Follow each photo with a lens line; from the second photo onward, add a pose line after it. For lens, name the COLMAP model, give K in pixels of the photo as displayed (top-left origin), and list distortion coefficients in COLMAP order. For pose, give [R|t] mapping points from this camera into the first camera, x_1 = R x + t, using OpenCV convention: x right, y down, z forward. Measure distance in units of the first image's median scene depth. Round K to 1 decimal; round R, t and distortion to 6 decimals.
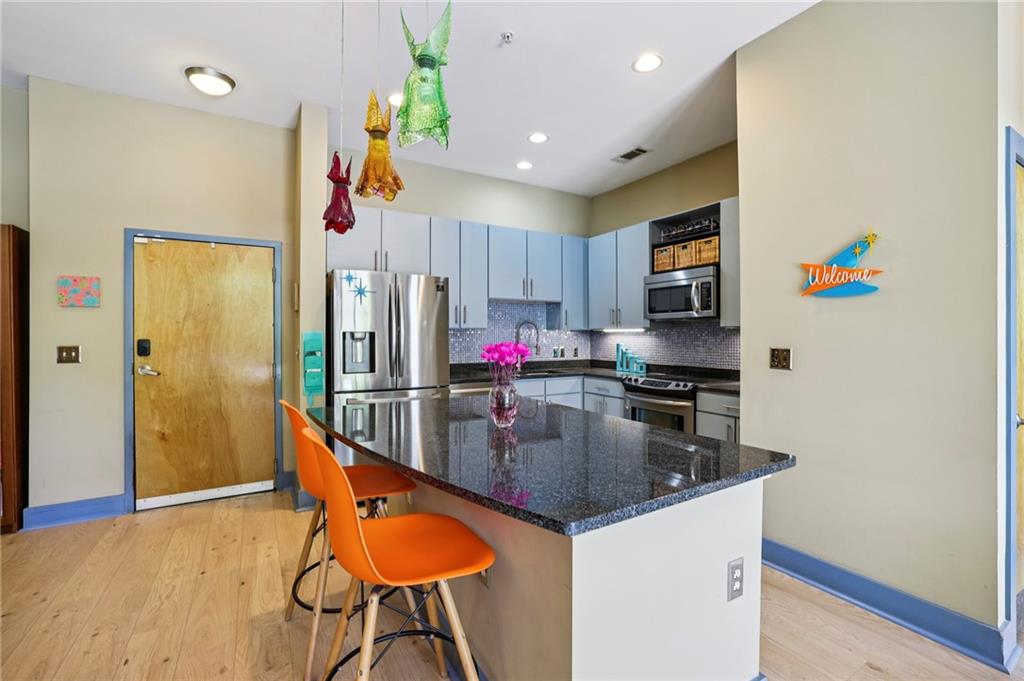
lens RADIAL K [[441.7, 0, 513.9], [0, 441.7, 336.6], [0, 0, 1]] dist [-0.041360, 0.015620]
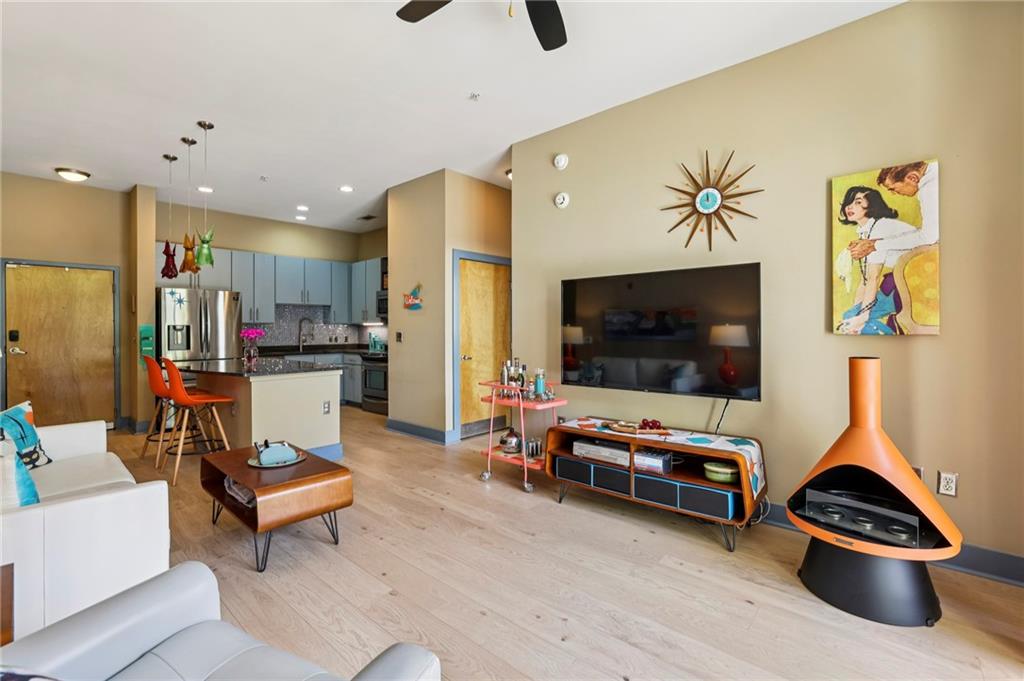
lens RADIAL K [[453.4, 0, 510.2], [0, 453.4, 329.1], [0, 0, 1]] dist [-0.047070, 0.021608]
pose [[0.951952, -0.005108, 0.306205, 0.276847], [0.006092, 0.999979, -0.002258, 0.012654], [-0.306187, 0.004015, 0.951963, -0.837916]]
